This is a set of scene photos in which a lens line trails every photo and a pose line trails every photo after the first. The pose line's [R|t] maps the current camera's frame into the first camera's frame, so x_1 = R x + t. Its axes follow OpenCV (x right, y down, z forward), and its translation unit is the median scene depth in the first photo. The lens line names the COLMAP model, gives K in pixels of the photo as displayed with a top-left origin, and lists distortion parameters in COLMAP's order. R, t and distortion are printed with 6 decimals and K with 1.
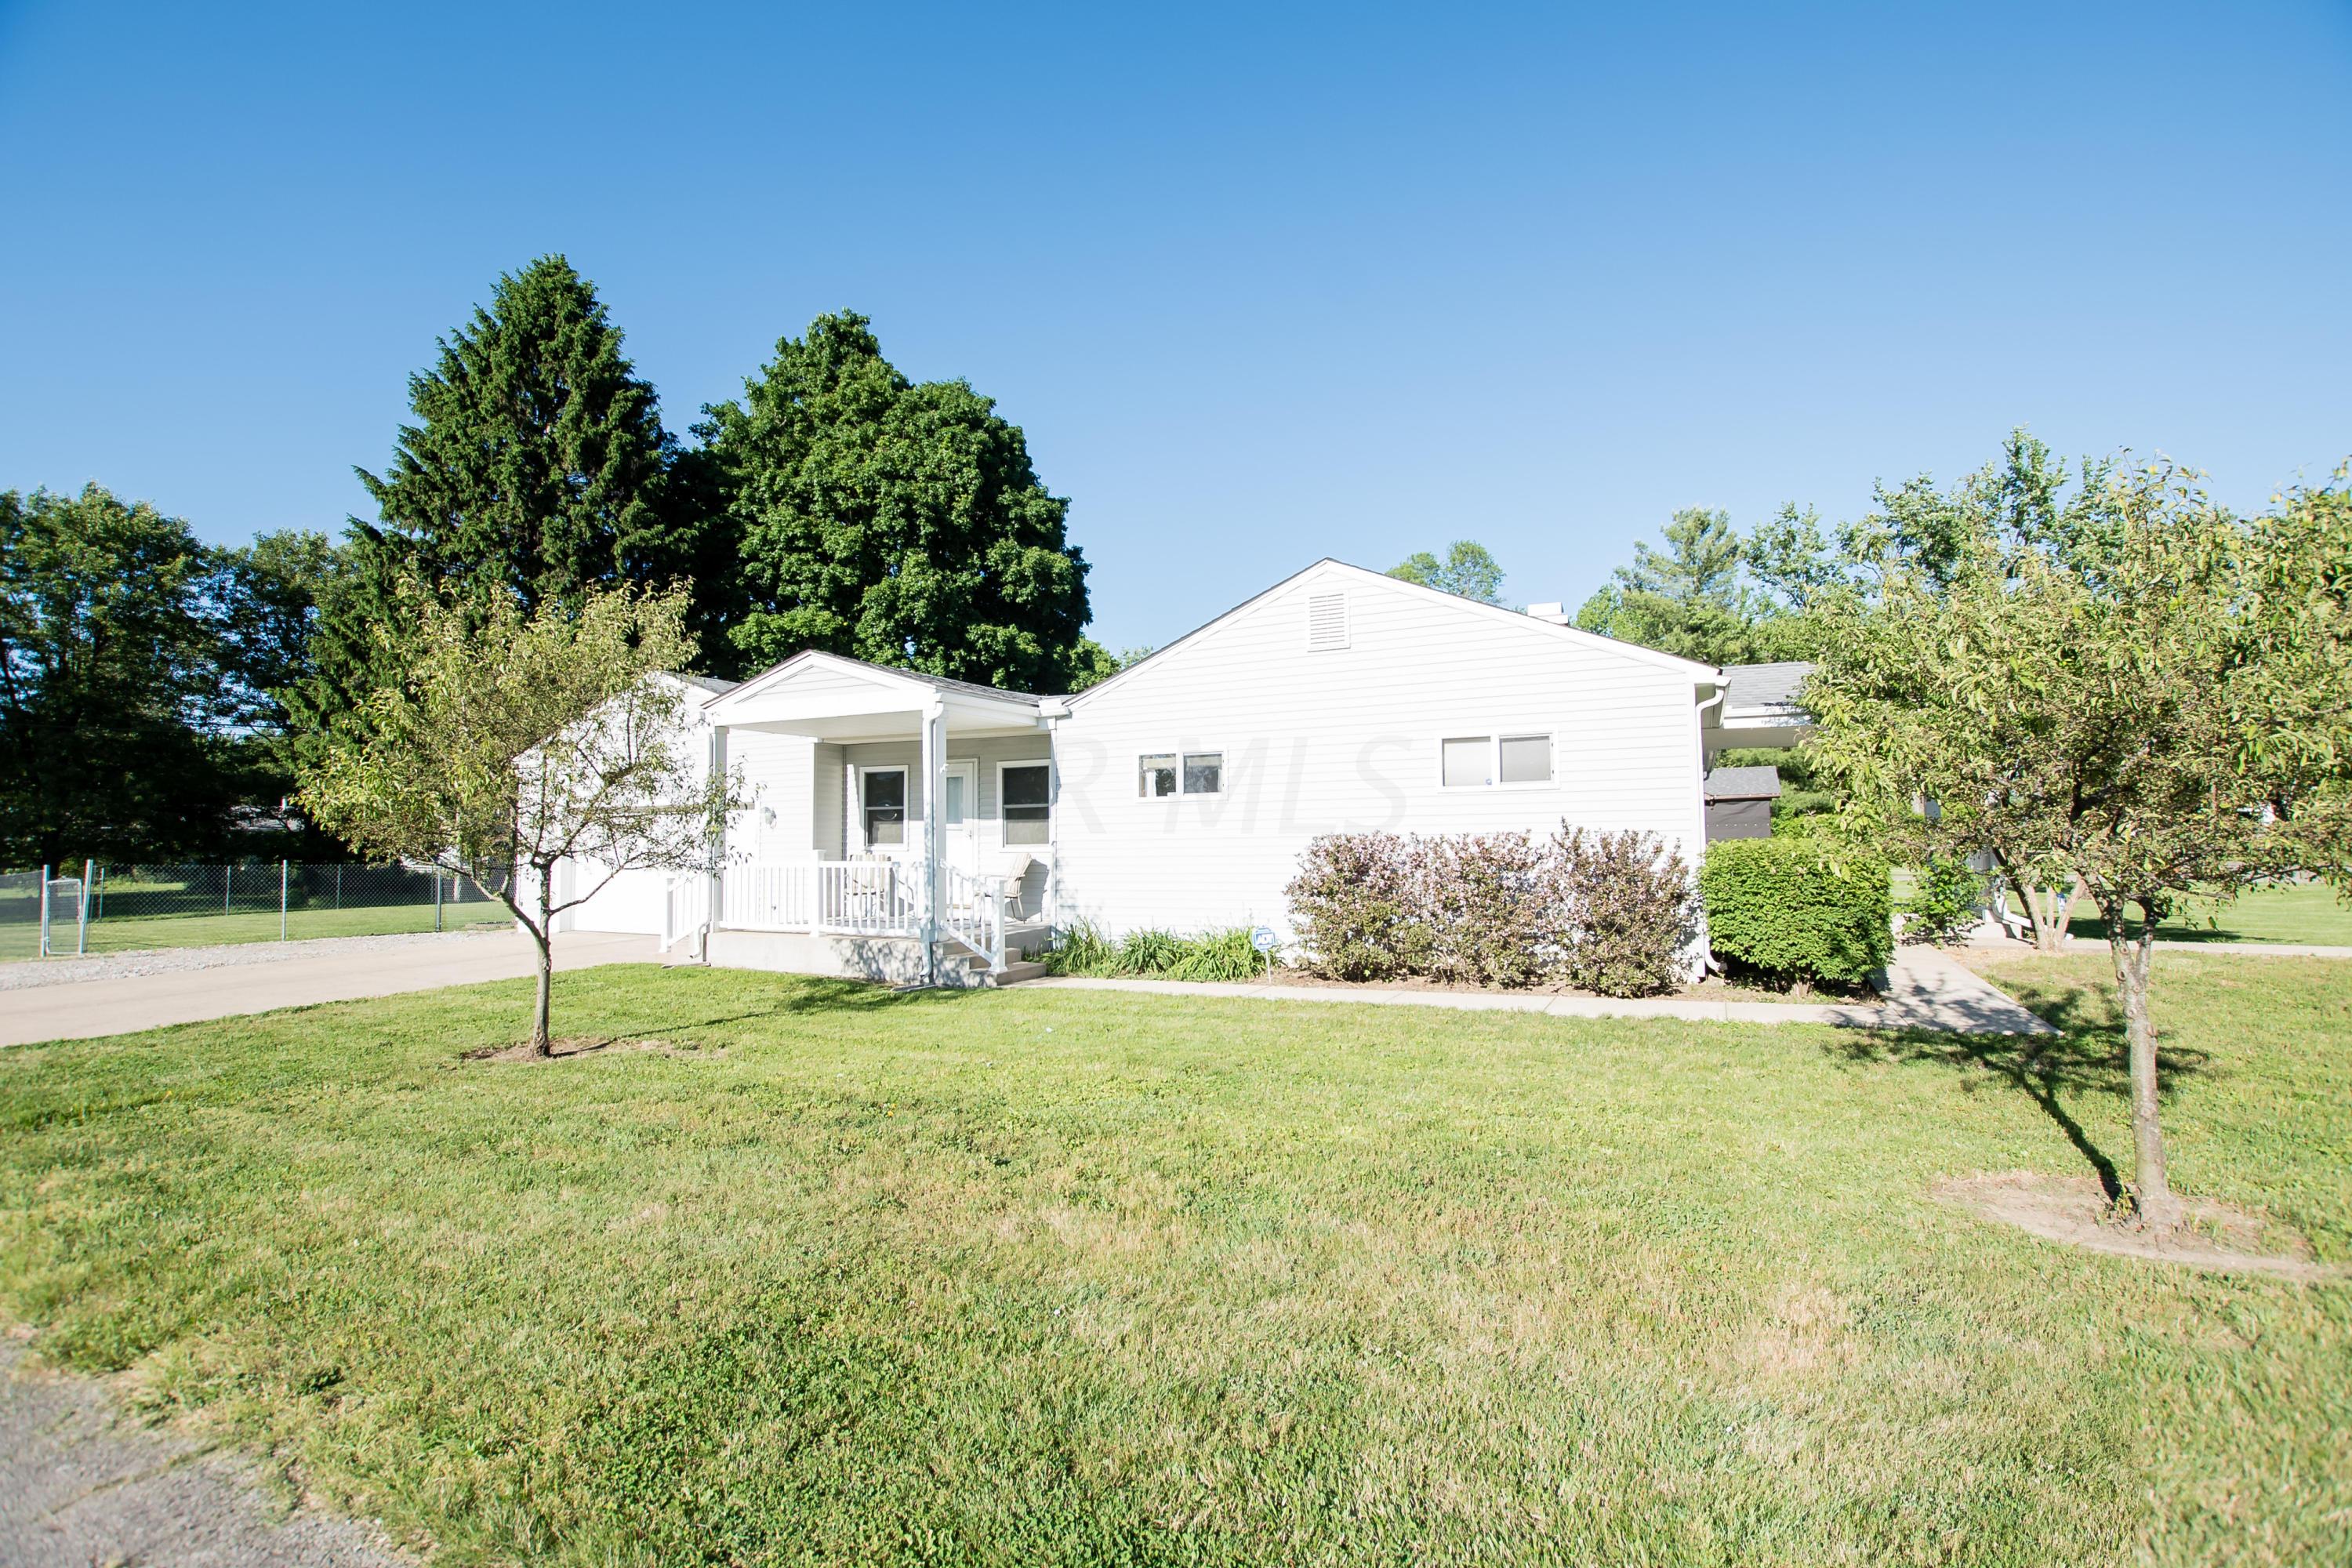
lens RADIAL K [[1024.0, 0, 1176.2], [0, 1024.0, 794.2], [0, 0, 1]] dist [-0.027340, -0.001005]
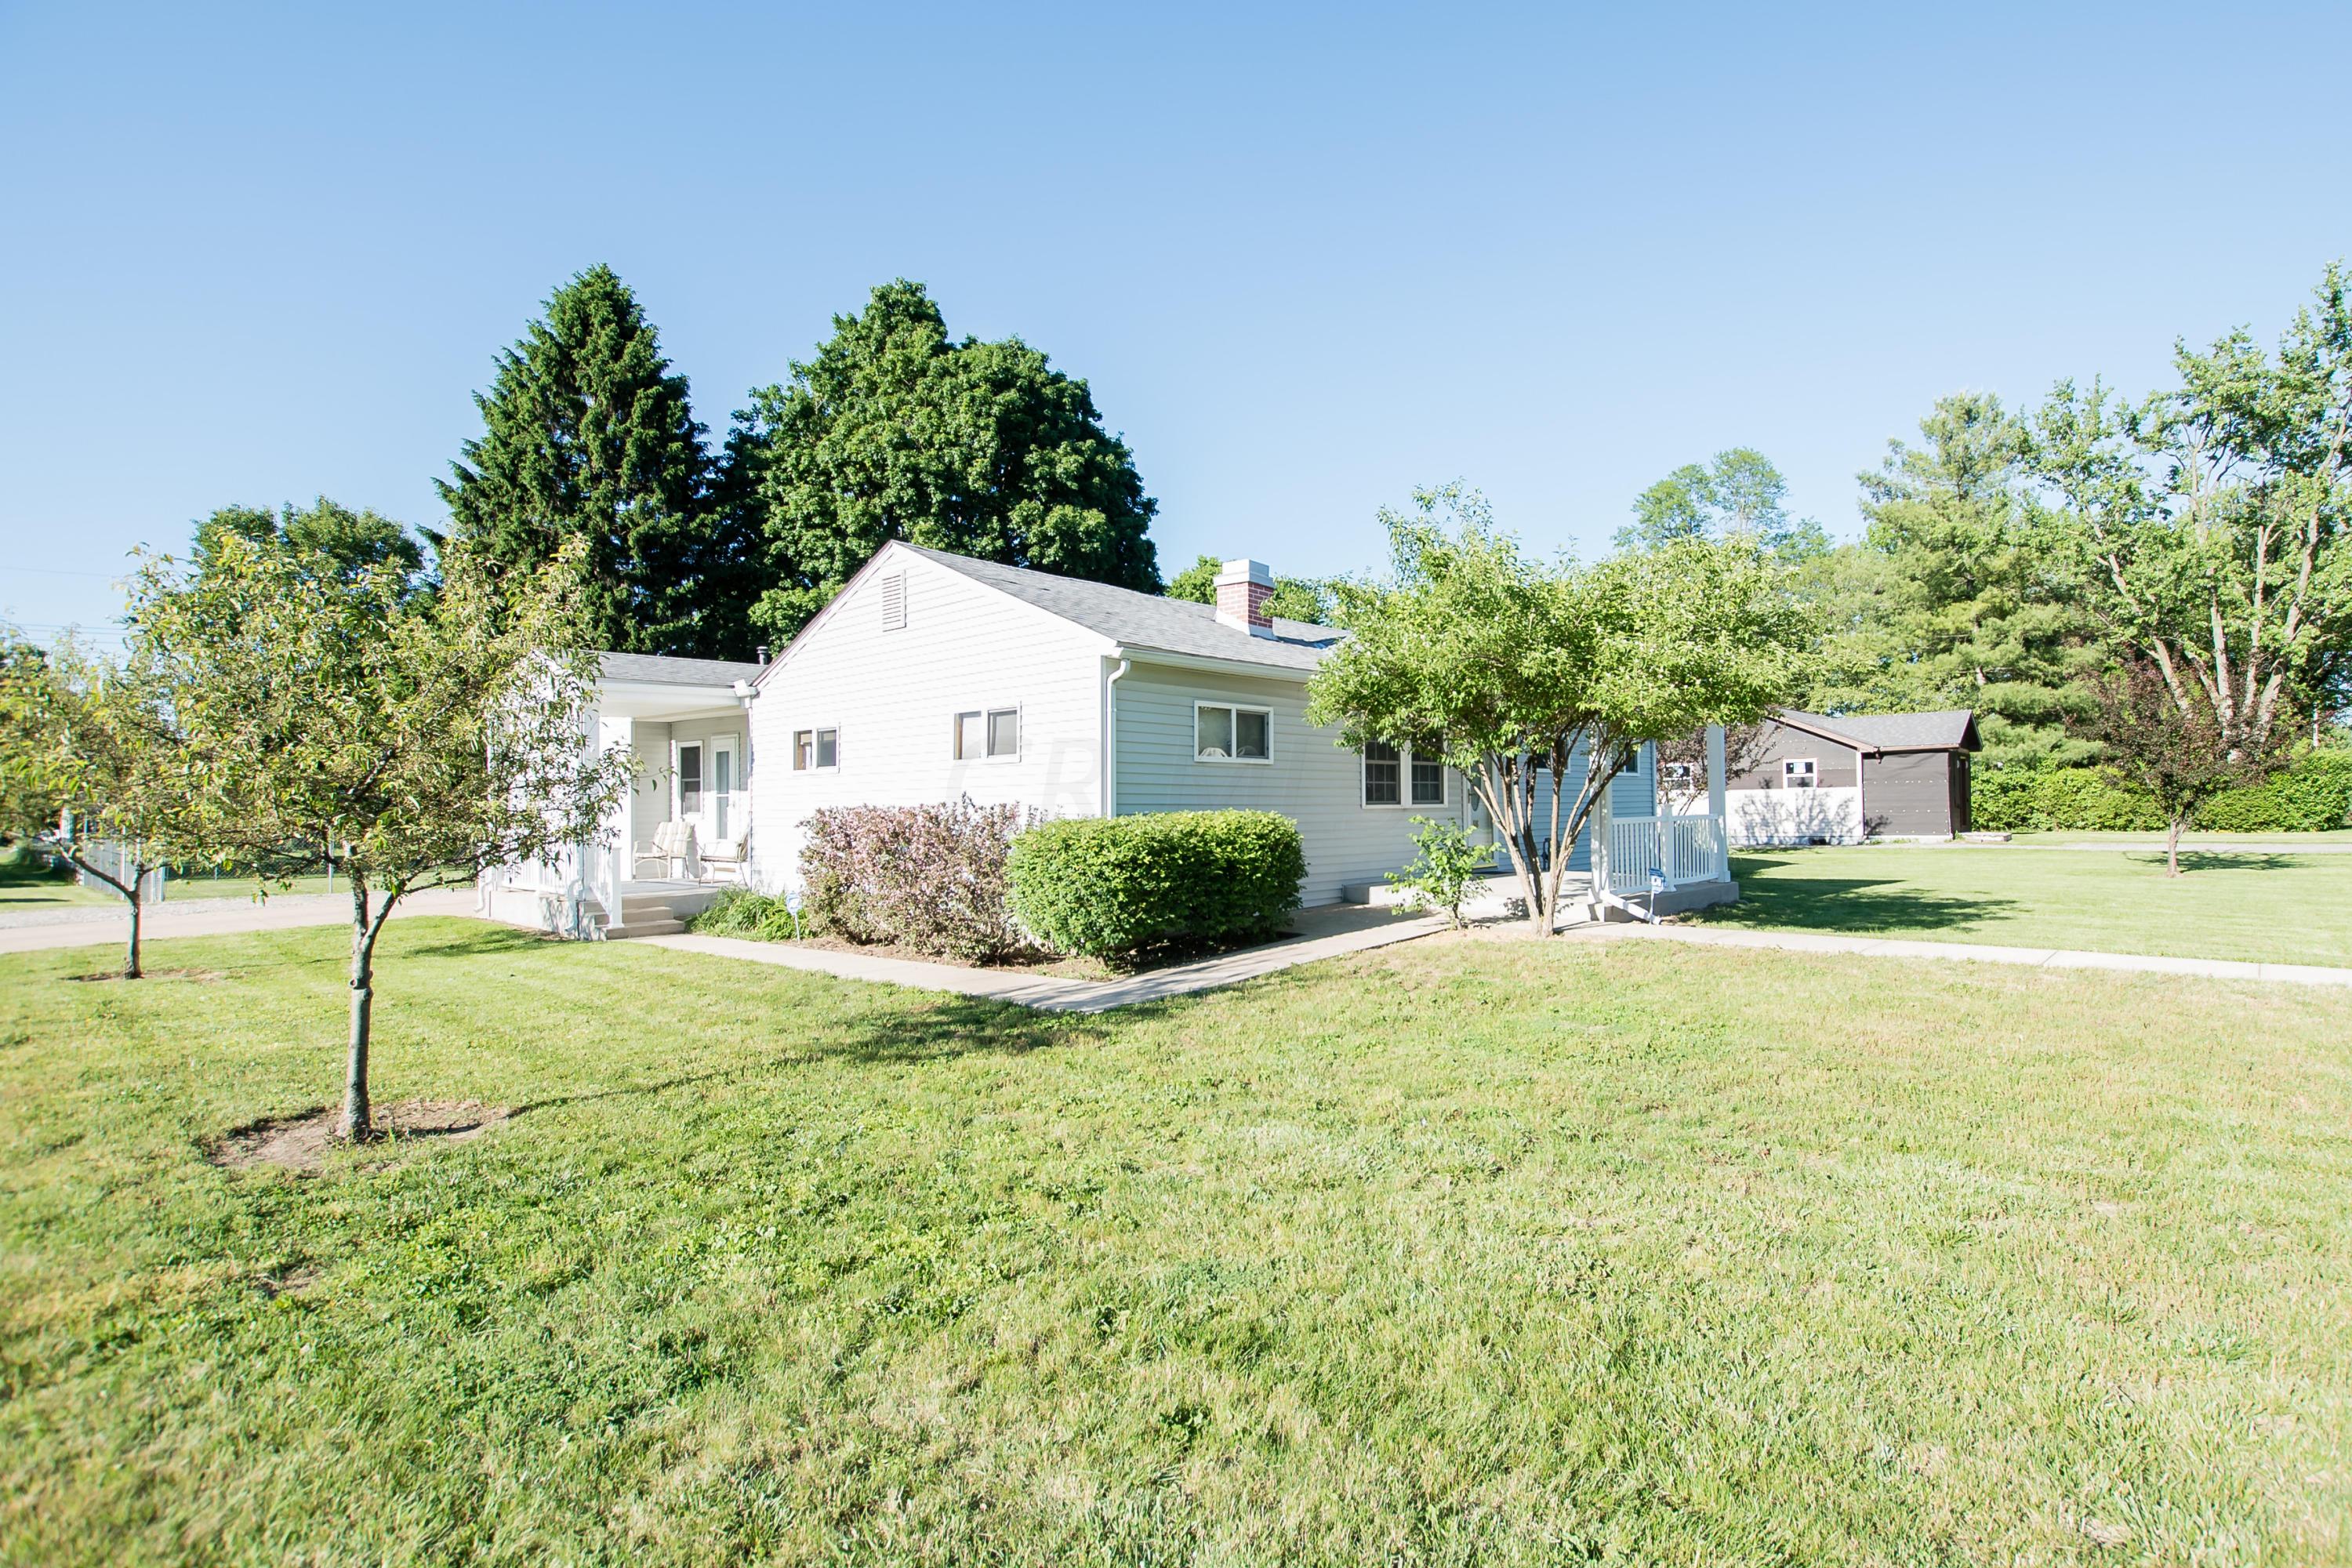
lens RADIAL K [[1093.8, 0, 1174.0], [0, 1093.8, 796.0], [0, 0, 1]] dist [-0.027359, -0.001240]
pose [[0.974365, -0.006611, -0.224876, 0.228971], [0.015979, 0.999077, 0.039865, -0.003602], [0.224405, -0.042437, 0.973572, -0.010164]]
